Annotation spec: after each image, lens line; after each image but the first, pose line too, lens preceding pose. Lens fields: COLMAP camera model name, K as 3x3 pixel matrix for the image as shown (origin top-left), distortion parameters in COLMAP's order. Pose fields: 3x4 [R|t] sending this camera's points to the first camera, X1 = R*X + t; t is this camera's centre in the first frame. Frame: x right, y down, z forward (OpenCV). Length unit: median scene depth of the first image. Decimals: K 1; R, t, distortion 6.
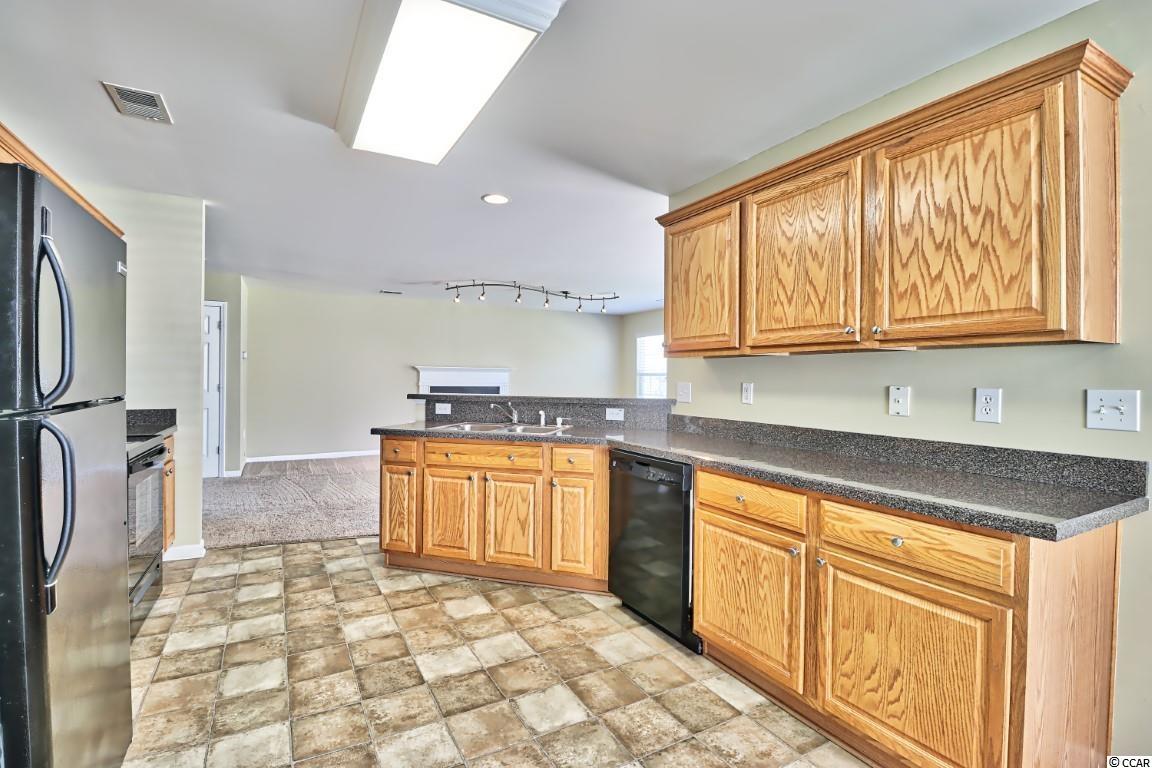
lens RADIAL K [[532.9, 0, 566.2], [0, 532.9, 378.7], [0, 0, 1]] dist [0.002722, -0.016718]
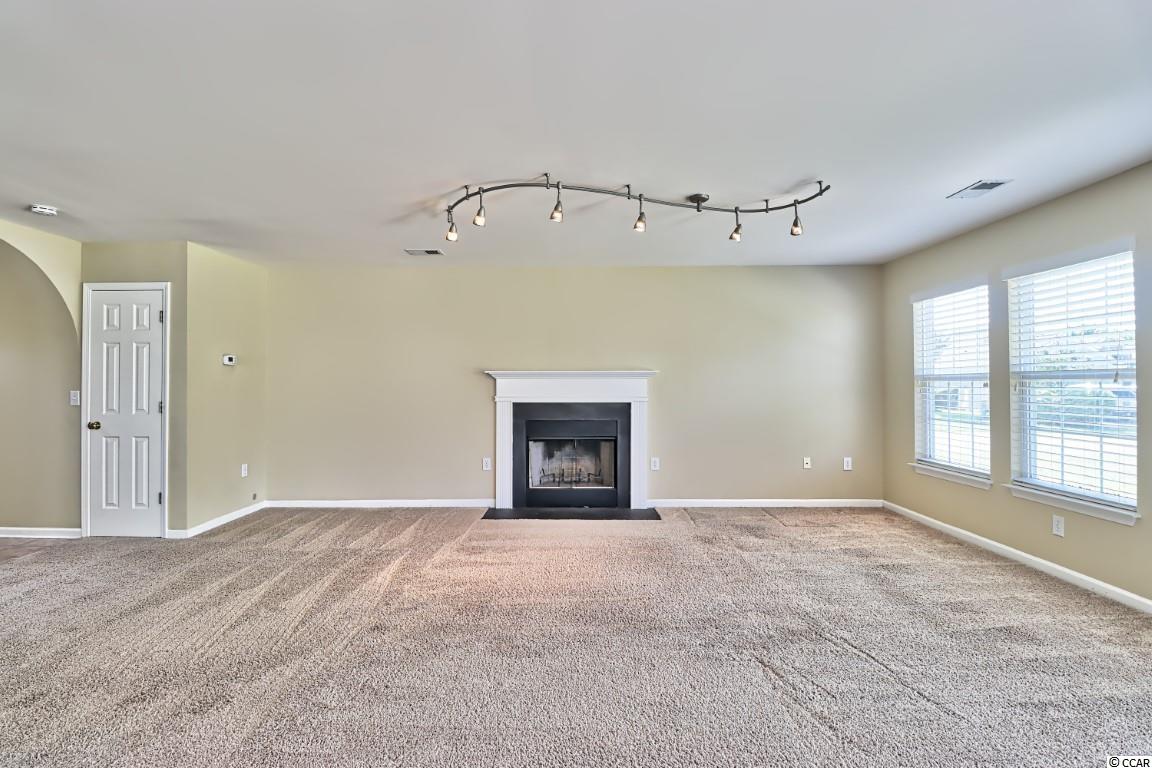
lens RADIAL K [[532.9, 0, 566.2], [0, 532.9, 378.7], [0, 0, 1]] dist [0.002722, -0.016718]
pose [[0.874213, -0.016449, -0.485264, 0.286178], [0.009138, 0.999806, -0.017427, -0.005984], [0.485457, 0.010801, 0.874194, 1.338492]]
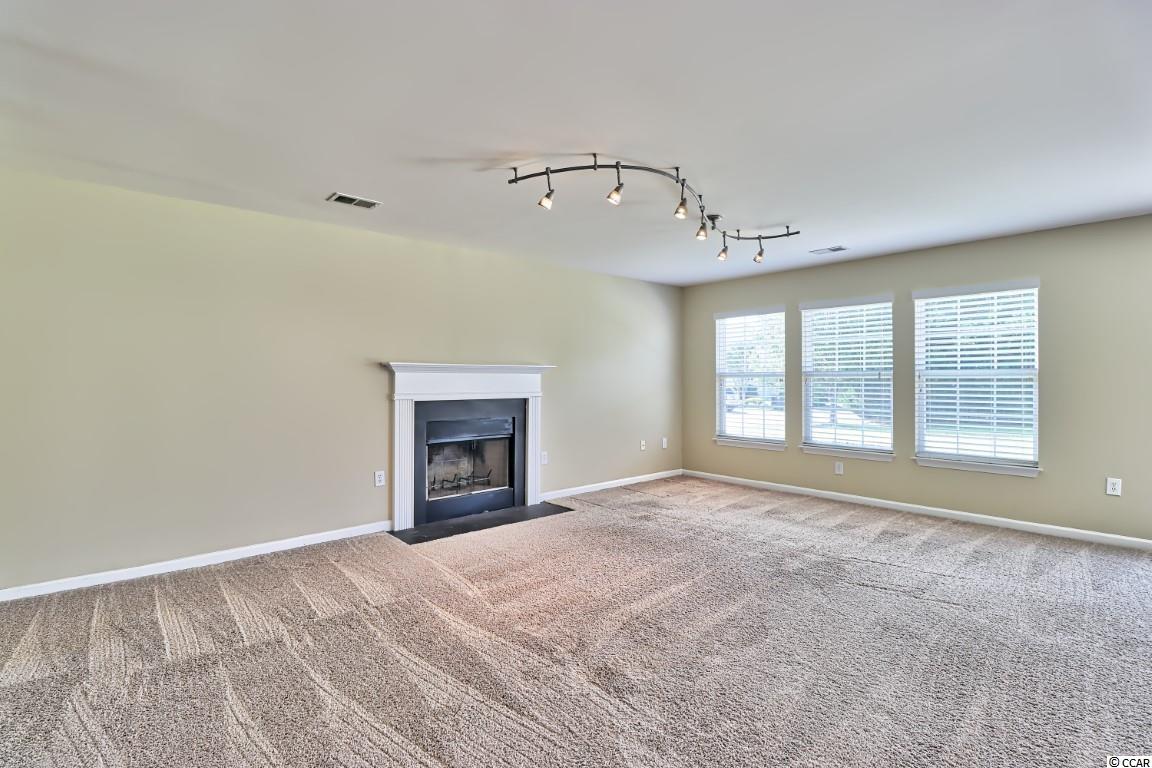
lens RADIAL K [[532.9, 0, 566.2], [0, 532.9, 378.7], [0, 0, 1]] dist [0.002722, -0.016718]
pose [[0.975708, -0.010073, 0.218844, -0.619451], [0.011083, 0.999933, -0.003388, -0.011046], [-0.218796, 0.005731, 0.975754, 1.265589]]
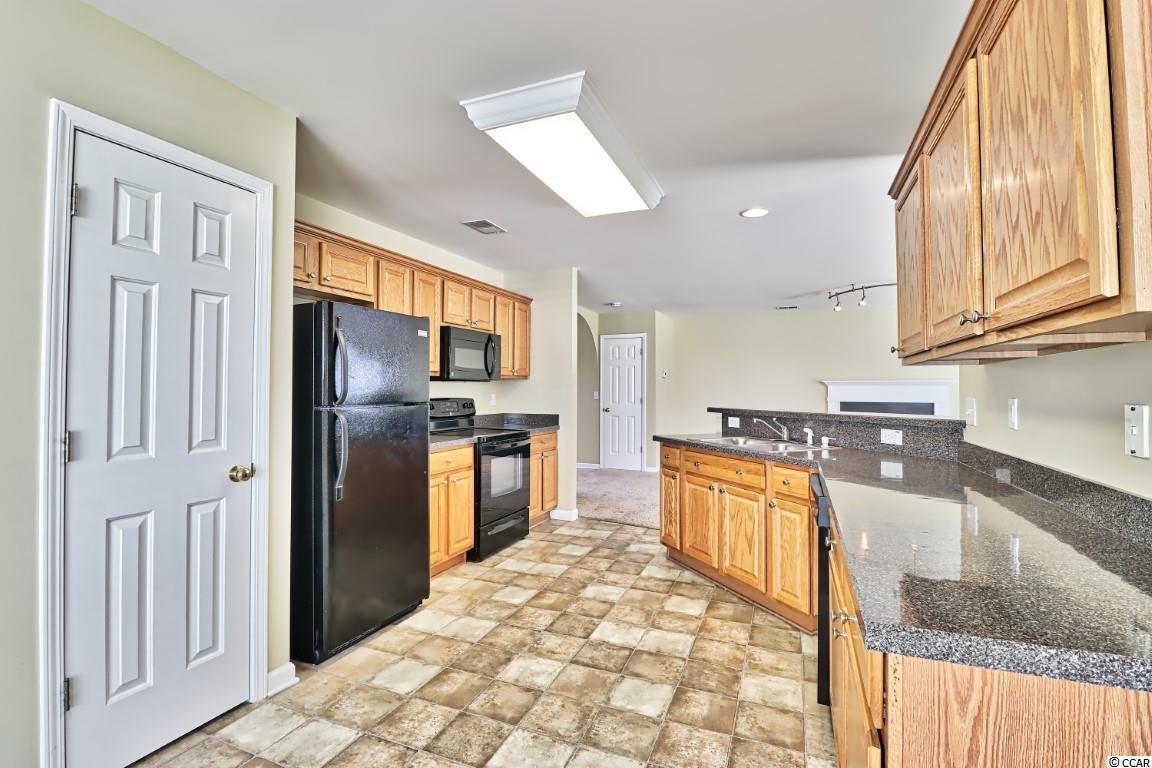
lens RADIAL K [[532.9, 0, 566.2], [0, 532.9, 378.7], [0, 0, 1]] dist [0.002722, -0.016718]
pose [[0.622056, -0.022780, -0.782641, 0.486733], [0.000428, 0.999586, -0.028755, 0.001674], [0.782973, 0.017552, 0.621808, 0.126766]]
